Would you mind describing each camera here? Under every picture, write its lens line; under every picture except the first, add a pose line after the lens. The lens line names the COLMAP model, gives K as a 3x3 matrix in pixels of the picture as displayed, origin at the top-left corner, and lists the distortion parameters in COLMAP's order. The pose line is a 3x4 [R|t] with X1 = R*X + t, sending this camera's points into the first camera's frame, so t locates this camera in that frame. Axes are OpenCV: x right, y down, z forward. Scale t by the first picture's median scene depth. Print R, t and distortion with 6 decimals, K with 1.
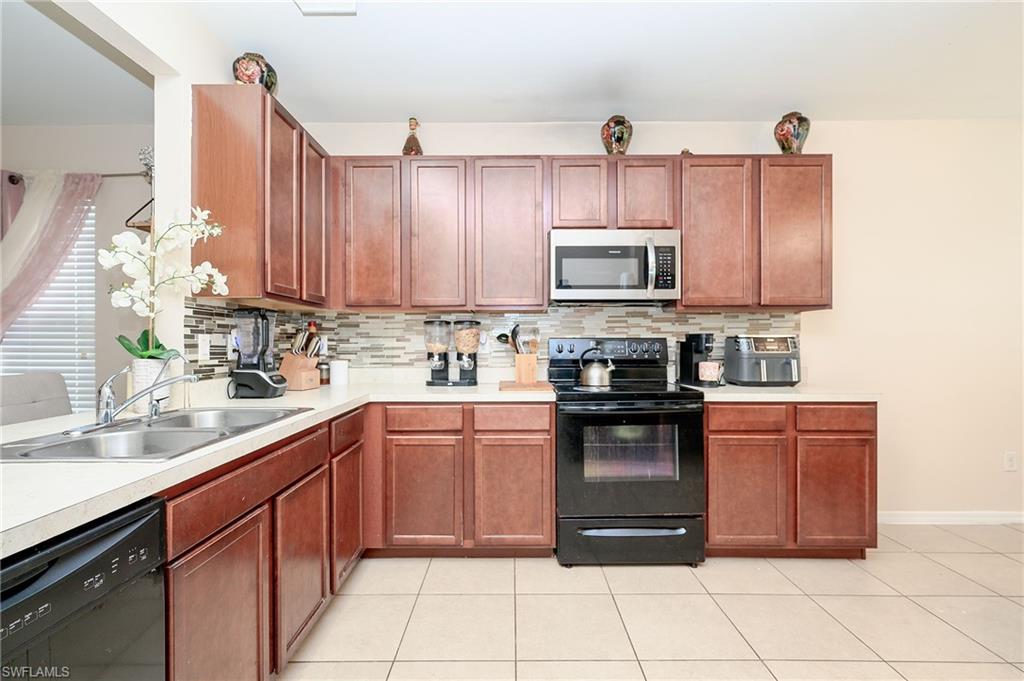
lens RADIAL K [[459.1, 0, 506.2], [0, 459.1, 343.1], [0, 0, 1]] dist [0.001289, -0.001104]
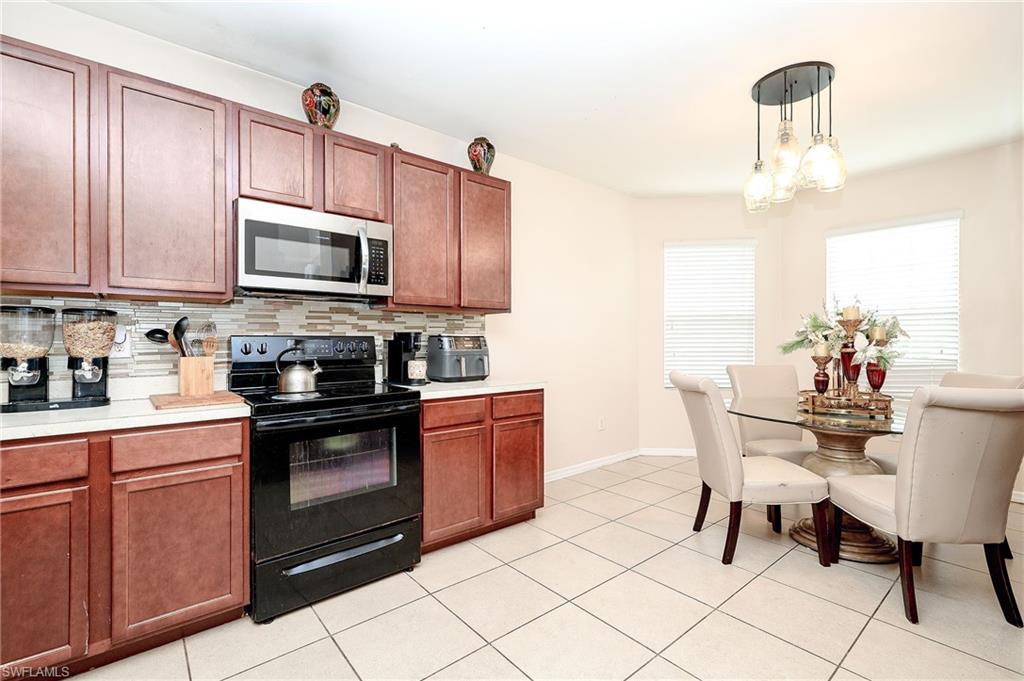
lens RADIAL K [[459.1, 0, 514.4], [0, 459.1, 338.1], [0, 0, 1]] dist [0.001289, -0.001104]
pose [[0.756880, 0.002989, 0.653548, -0.057423], [0.001788, 0.999976, -0.006645, -0.001158], [-0.653552, 0.006198, 0.756856, 0.099328]]
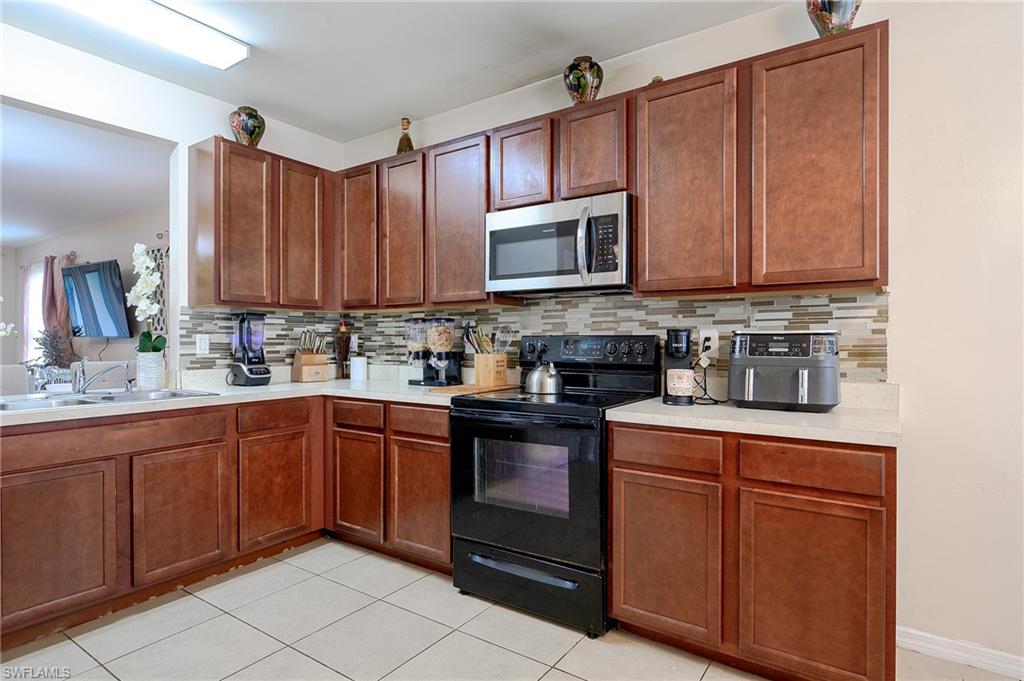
lens RADIAL K [[534.1, 0, 511.0], [0, 534.1, 341.0], [0, 0, 1]] dist [0.005919, -0.000511]
pose [[0.831958, 0.002704, -0.554832, 0.698250], [-0.002708, 0.999996, 0.000812, -0.002618], [0.554832, 0.000827, 0.831962, 0.169233]]
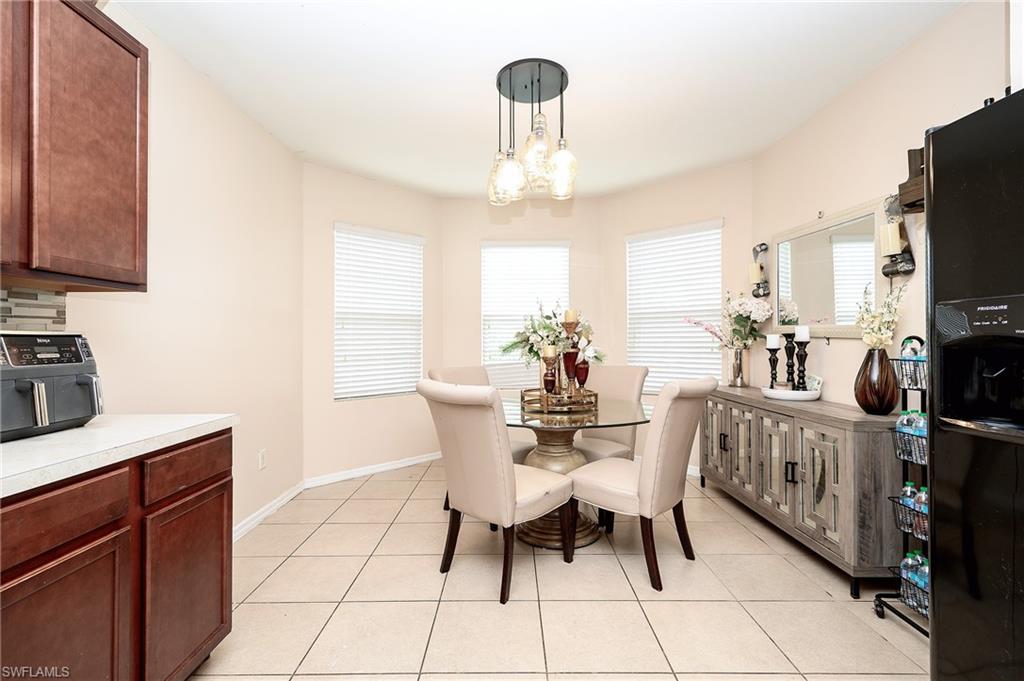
lens RADIAL K [[459.1, 0, 519.7], [0, 459.1, 336.3], [0, 0, 1]] dist [0.001289, -0.001104]
pose [[-0.010198, 0.009704, 0.999901, 0.073034], [0.006864, 0.999930, -0.009634, -0.003590], [-0.999924, 0.006766, -0.010264, 0.500199]]
